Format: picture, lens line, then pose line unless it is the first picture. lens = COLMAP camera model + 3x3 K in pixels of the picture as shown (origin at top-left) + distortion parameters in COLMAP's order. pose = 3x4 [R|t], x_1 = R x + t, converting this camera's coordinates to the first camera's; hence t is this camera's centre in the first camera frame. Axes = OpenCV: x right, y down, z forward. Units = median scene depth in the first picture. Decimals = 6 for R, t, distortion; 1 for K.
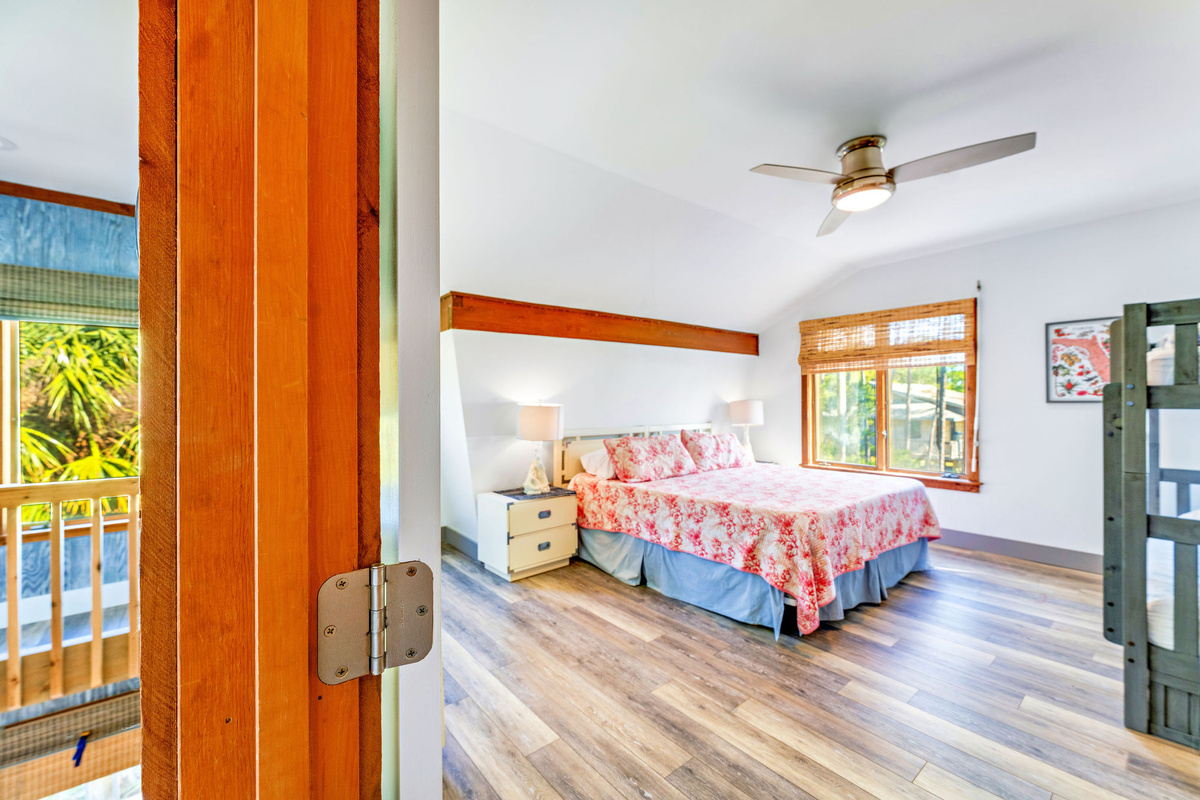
lens RADIAL K [[510.0, 0, 621.9], [0, 510.0, 403.9], [0, 0, 1]] dist [0.002055, 0.000176]
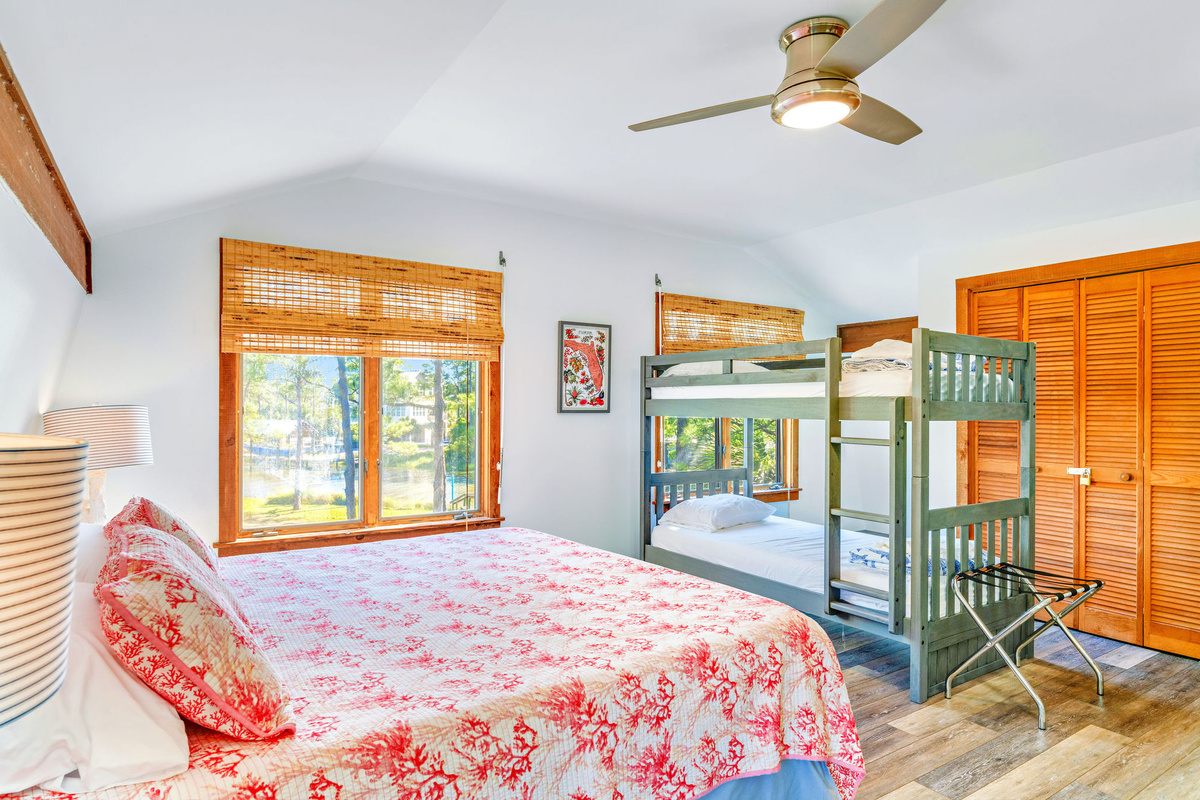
lens RADIAL K [[675.4, 0, 589.3], [0, 675.4, 404.6], [0, 0, 1]] dist [-0.003242, -0.000703]
pose [[0.115573, 0.008103, 0.993266, -0.313655], [-0.002862, 0.999965, -0.007825, -0.006951], [-0.993295, -0.001938, 0.115593, 0.835958]]
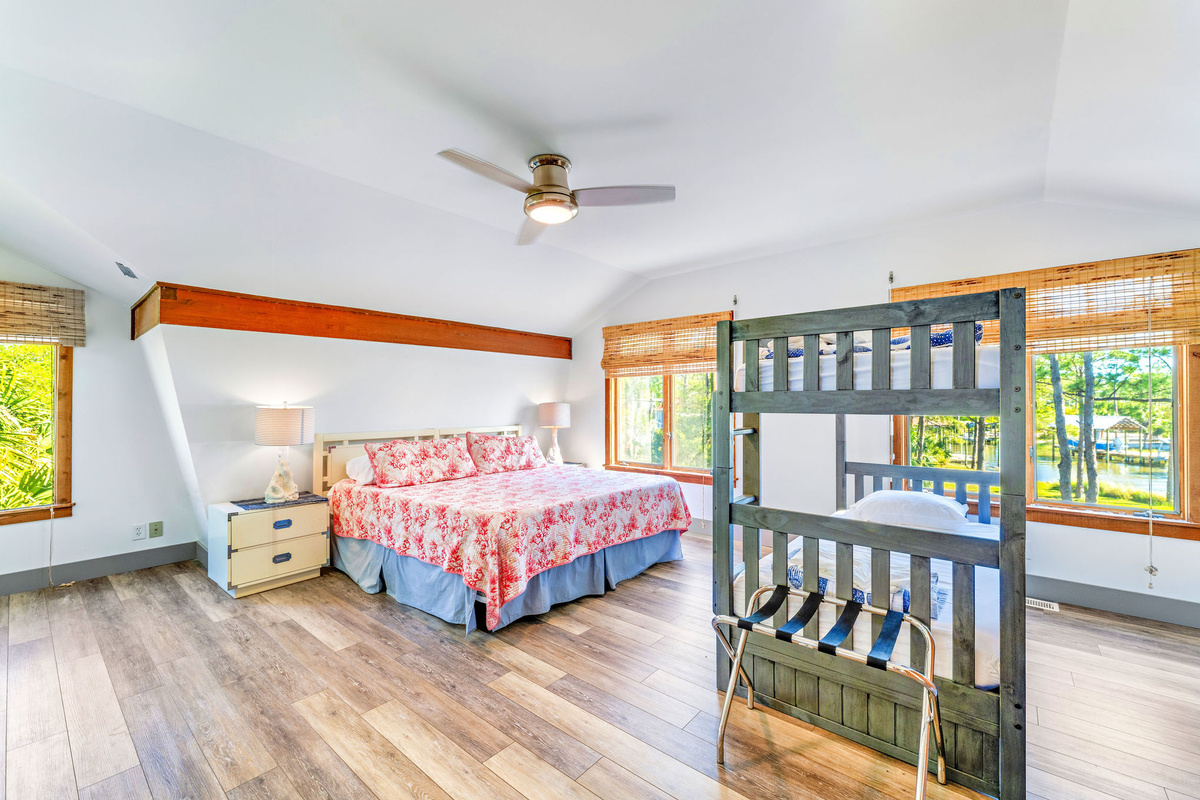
lens RADIAL K [[510.0, 0, 640.0], [0, 510.0, 406.0], [0, 0, 1]] dist [0.002055, 0.000176]
pose [[0.981599, 0.001171, 0.190948, 0.316899], [-0.001319, 0.999999, 0.000648, -0.002540], [-0.190947, -0.000888, 0.981600, -0.049354]]
